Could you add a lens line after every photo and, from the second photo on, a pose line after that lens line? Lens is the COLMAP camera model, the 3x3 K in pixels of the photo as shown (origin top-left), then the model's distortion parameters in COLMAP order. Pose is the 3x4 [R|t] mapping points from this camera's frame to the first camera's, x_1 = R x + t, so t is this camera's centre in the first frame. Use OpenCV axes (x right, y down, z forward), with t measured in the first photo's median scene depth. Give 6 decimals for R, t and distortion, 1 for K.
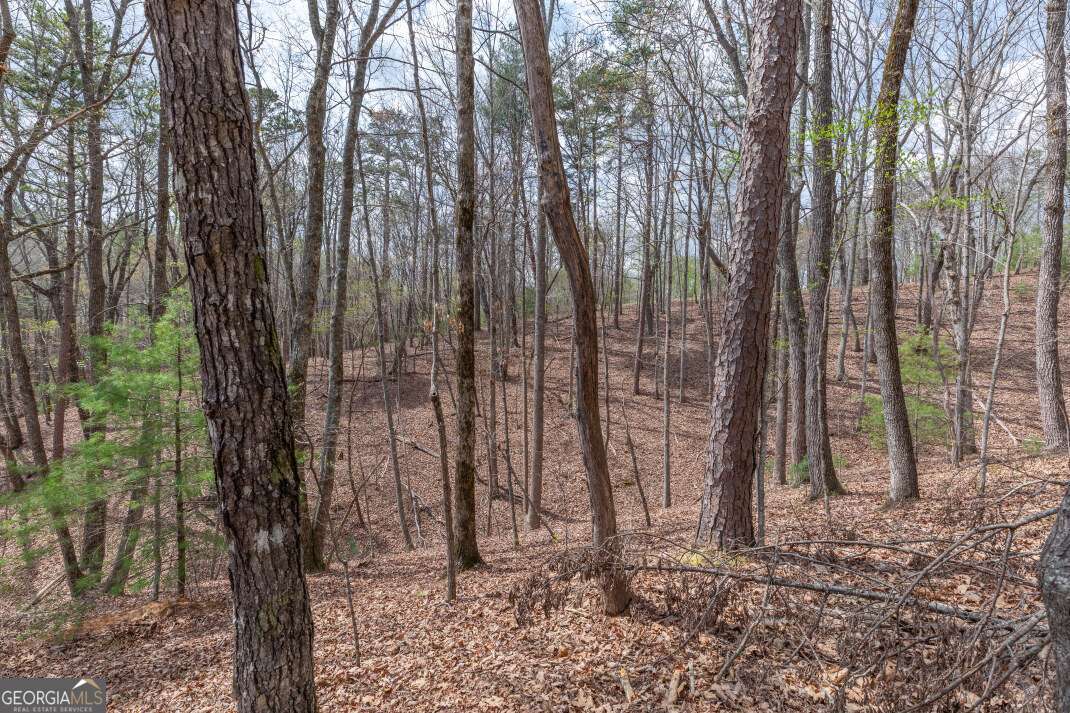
lens RADIAL K [[474.2, 0, 534.4], [0, 474.2, 354.2], [0, 0, 1]] dist [0.002873, -0.000688]
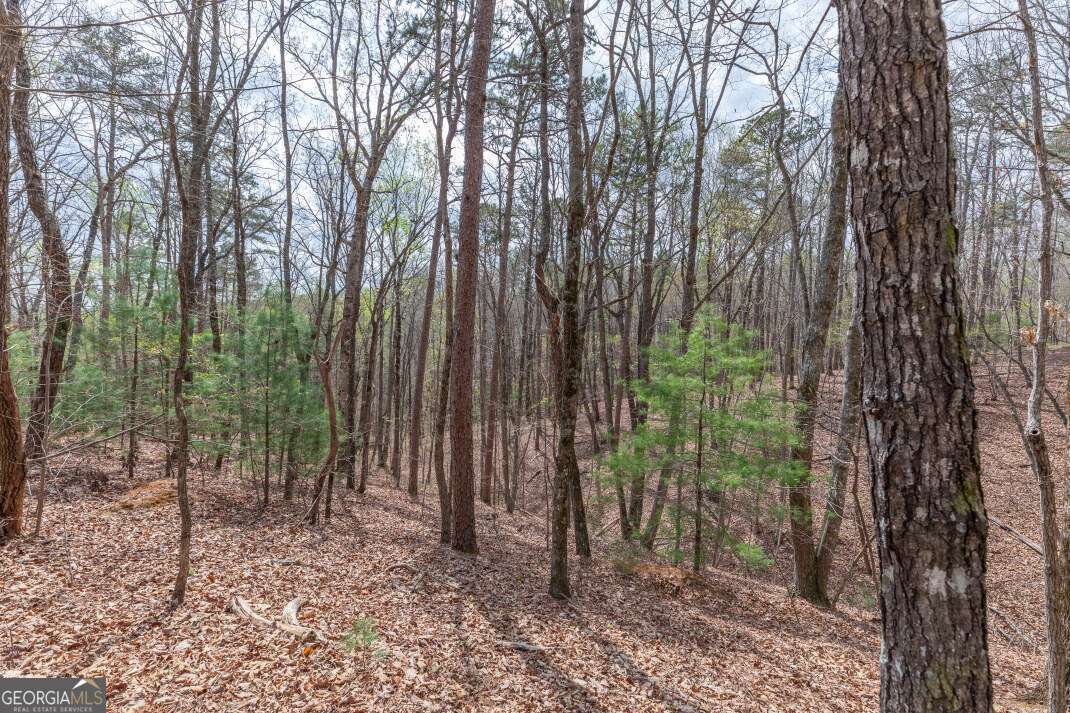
lens RADIAL K [[474.2, 0, 532.1], [0, 474.2, 357.5], [0, 0, 1]] dist [0.002873, -0.000688]
pose [[0.572028, 0.032918, -0.819573, -0.330086], [-0.052274, 0.998626, 0.003624, 0.053453], [0.818567, 0.040770, 0.572963, -0.022971]]
